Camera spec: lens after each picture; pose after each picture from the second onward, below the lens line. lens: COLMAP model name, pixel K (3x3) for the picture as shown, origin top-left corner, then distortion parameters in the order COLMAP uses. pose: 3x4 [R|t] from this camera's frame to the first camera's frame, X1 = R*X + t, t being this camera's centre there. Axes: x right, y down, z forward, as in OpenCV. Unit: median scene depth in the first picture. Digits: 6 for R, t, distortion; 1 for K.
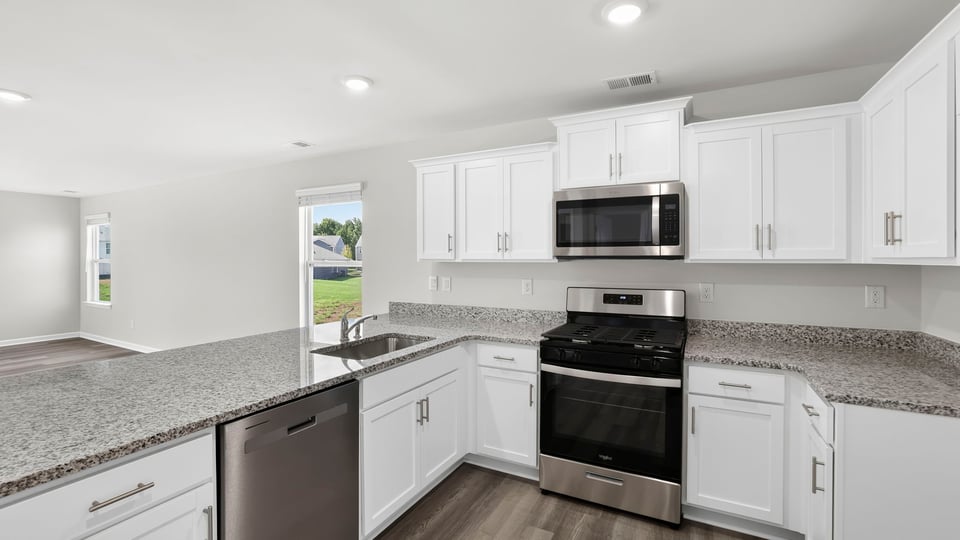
lens RADIAL K [[424.8, 0, 473.5], [0, 424.8, 261.1], [0, 0, 1]] dist [-0.038421, 0.006597]
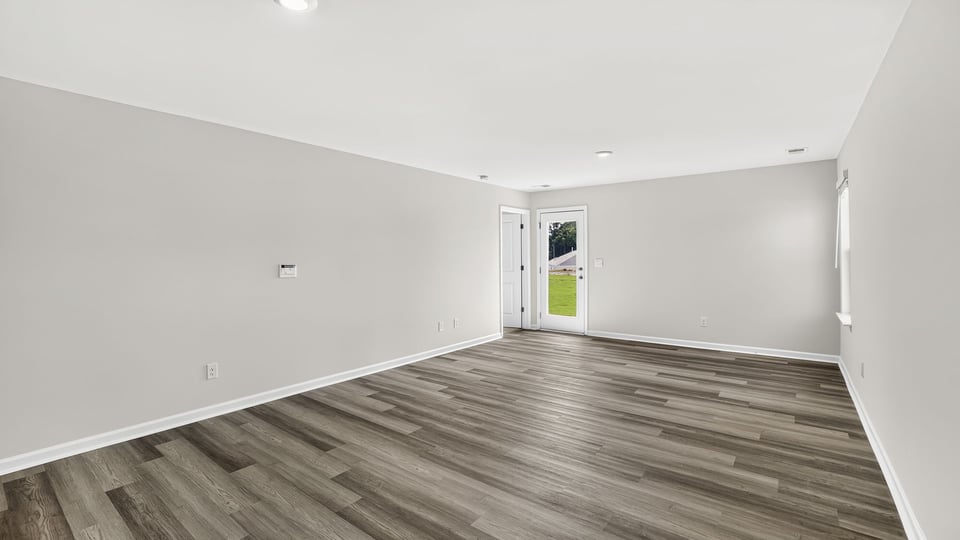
lens RADIAL K [[424.8, 0, 466.4], [0, 424.8, 258.9], [0, 0, 1]] dist [-0.038421, 0.006597]
pose [[-0.169421, 0.010814, -0.985484, -0.481600], [-0.002326, 0.999933, 0.011372, 0.013715], [0.985541, 0.004219, -0.169384, 1.309594]]
